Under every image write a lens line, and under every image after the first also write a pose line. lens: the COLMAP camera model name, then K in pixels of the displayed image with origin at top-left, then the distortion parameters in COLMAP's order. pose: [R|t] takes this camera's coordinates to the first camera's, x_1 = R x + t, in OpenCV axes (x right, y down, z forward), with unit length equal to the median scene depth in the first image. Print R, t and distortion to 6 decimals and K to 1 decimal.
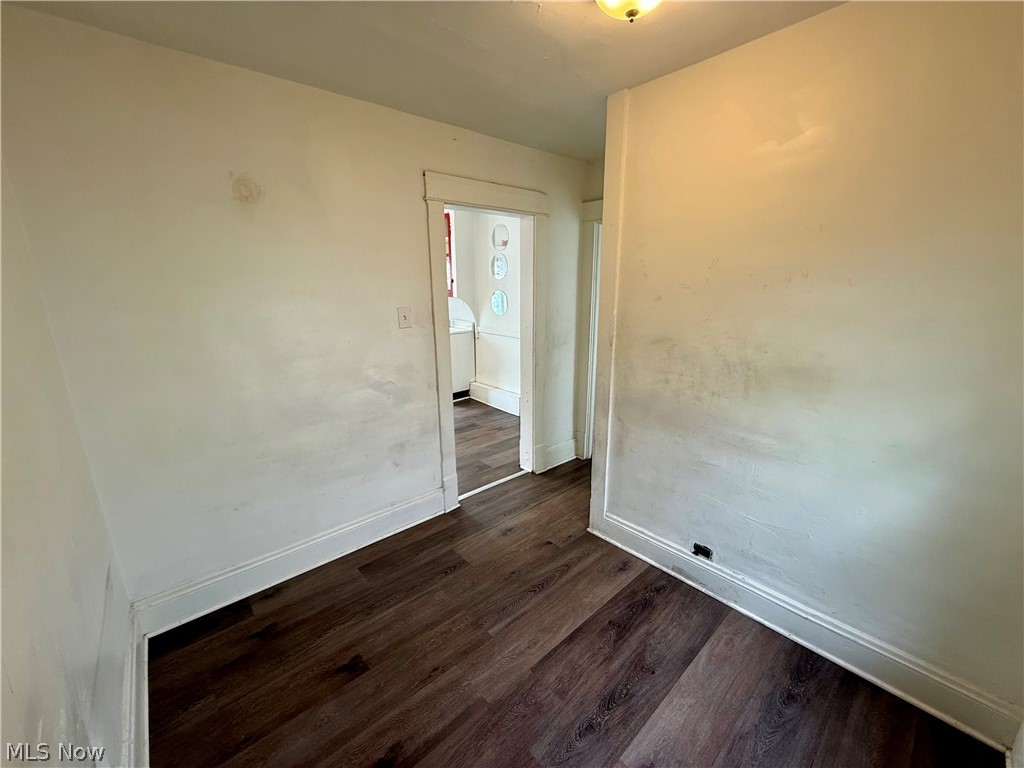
lens RADIAL K [[408.4, 0, 508.1], [0, 408.4, 385.0], [0, 0, 1]] dist [0.000470, 0.000354]
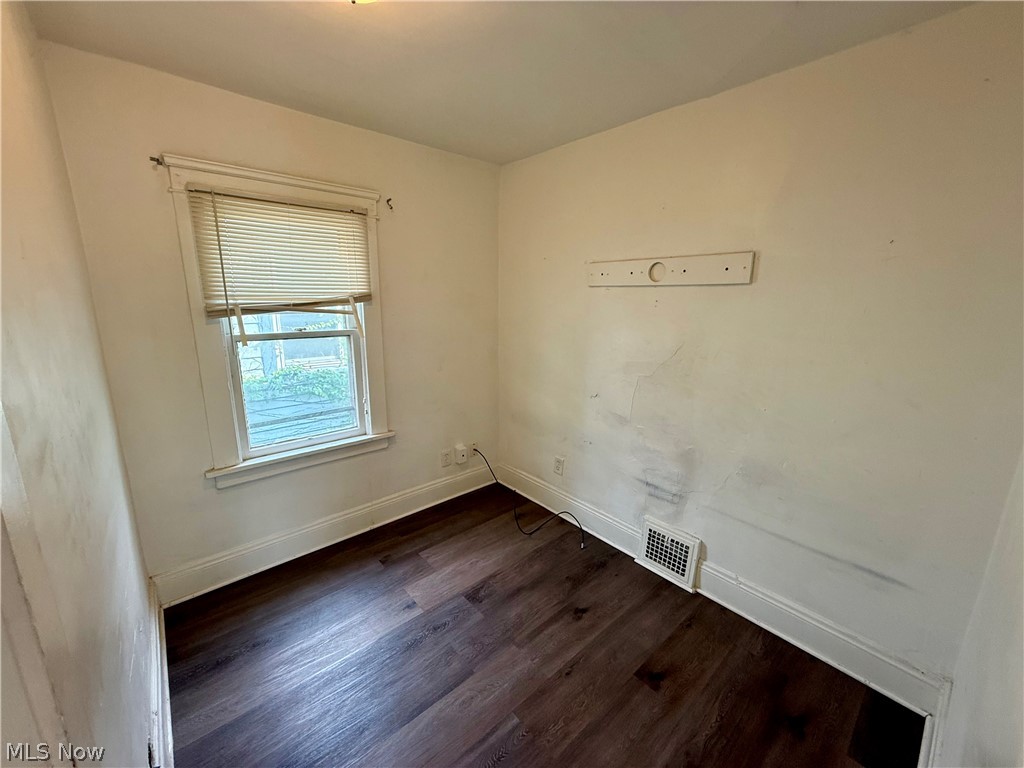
lens RADIAL K [[408.4, 0, 508.1], [0, 408.4, 385.0], [0, 0, 1]] dist [0.000470, 0.000354]
pose [[-0.999924, -0.002715, 0.012024, -0.034386], [0.002924, 0.895359, 0.445335, -0.341356], [-0.011975, 0.445337, -0.895283, 1.380252]]
